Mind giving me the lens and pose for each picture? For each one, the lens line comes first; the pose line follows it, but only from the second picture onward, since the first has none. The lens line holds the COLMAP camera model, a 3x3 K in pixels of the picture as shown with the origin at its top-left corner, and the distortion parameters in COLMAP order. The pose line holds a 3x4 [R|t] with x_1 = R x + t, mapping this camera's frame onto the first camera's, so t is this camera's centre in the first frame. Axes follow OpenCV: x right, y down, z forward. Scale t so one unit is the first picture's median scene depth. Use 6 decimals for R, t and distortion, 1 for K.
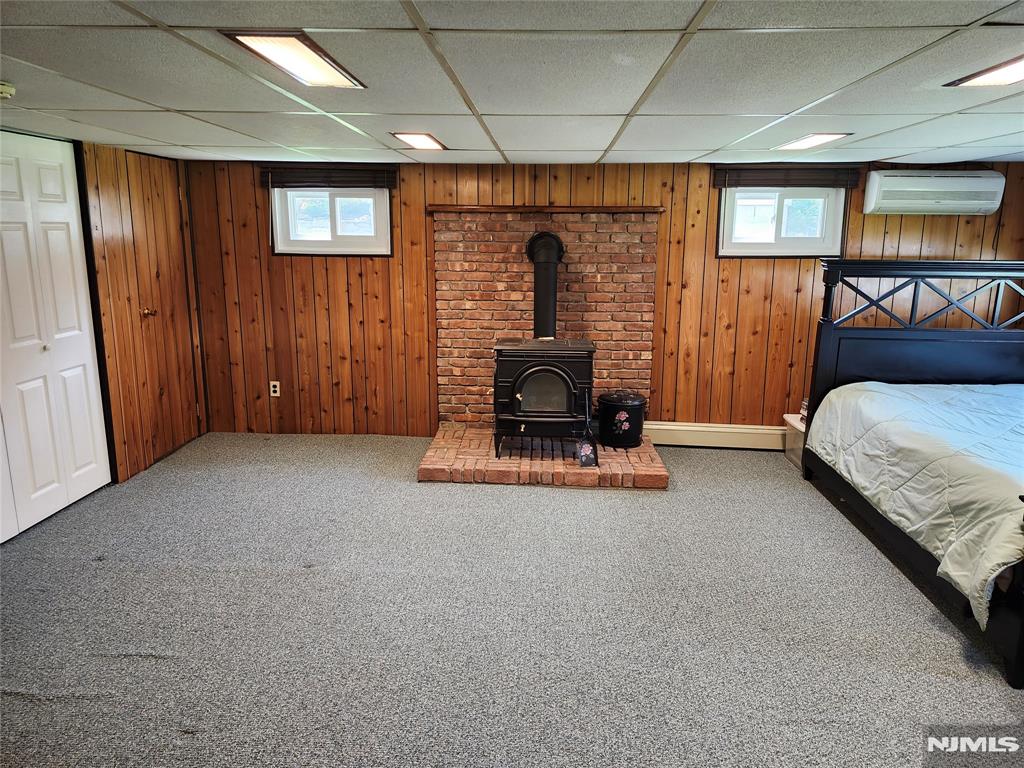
lens RADIAL K [[716.1, 0, 512.0], [0, 716.1, 384.0], [0, 0, 1]] dist [0.112709, -0.134792]
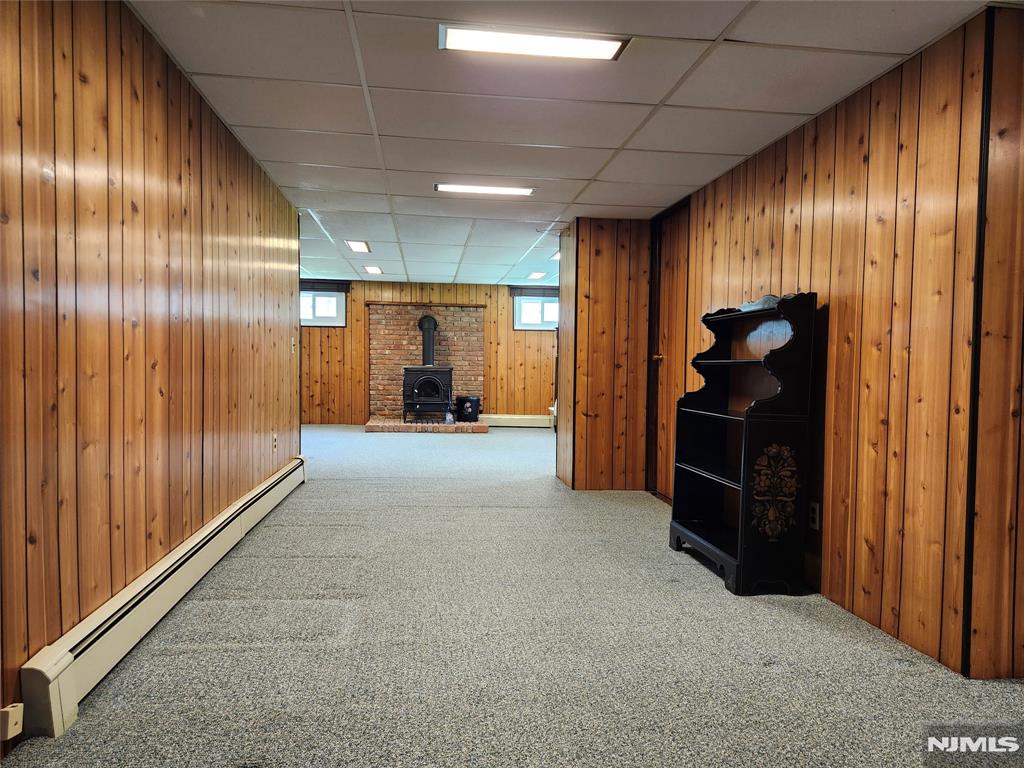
lens RADIAL K [[716.1, 0, 512.0], [0, 716.1, 384.0], [0, 0, 1]] dist [0.112709, -0.134792]
pose [[0.984952, 0.000954, 0.172826, -0.065650], [0.029009, 0.984885, -0.170766, 0.314537], [-0.170376, 0.173210, 0.970036, -0.909986]]
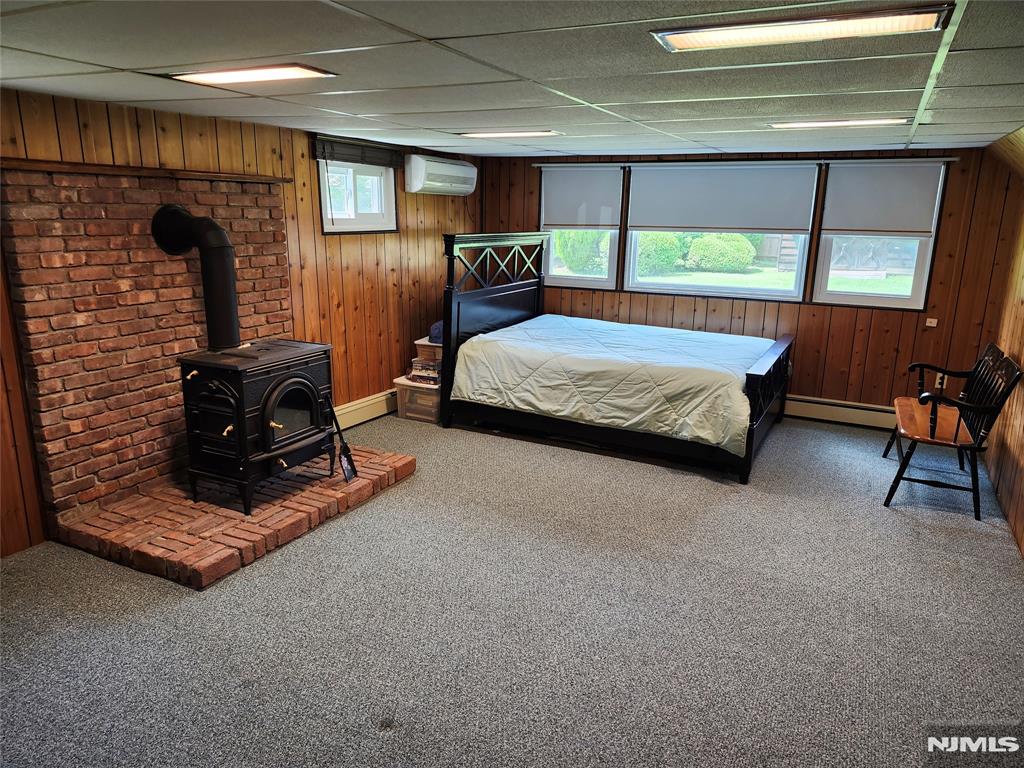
lens RADIAL K [[716.1, 0, 512.0], [0, 716.1, 384.0], [0, 0, 1]] dist [0.112709, -0.134792]
pose [[0.397819, -0.219909, 0.890719, -0.508616], [0.175716, 0.971139, 0.161285, -0.093678], [-0.900480, 0.092351, 0.424979, 0.392188]]
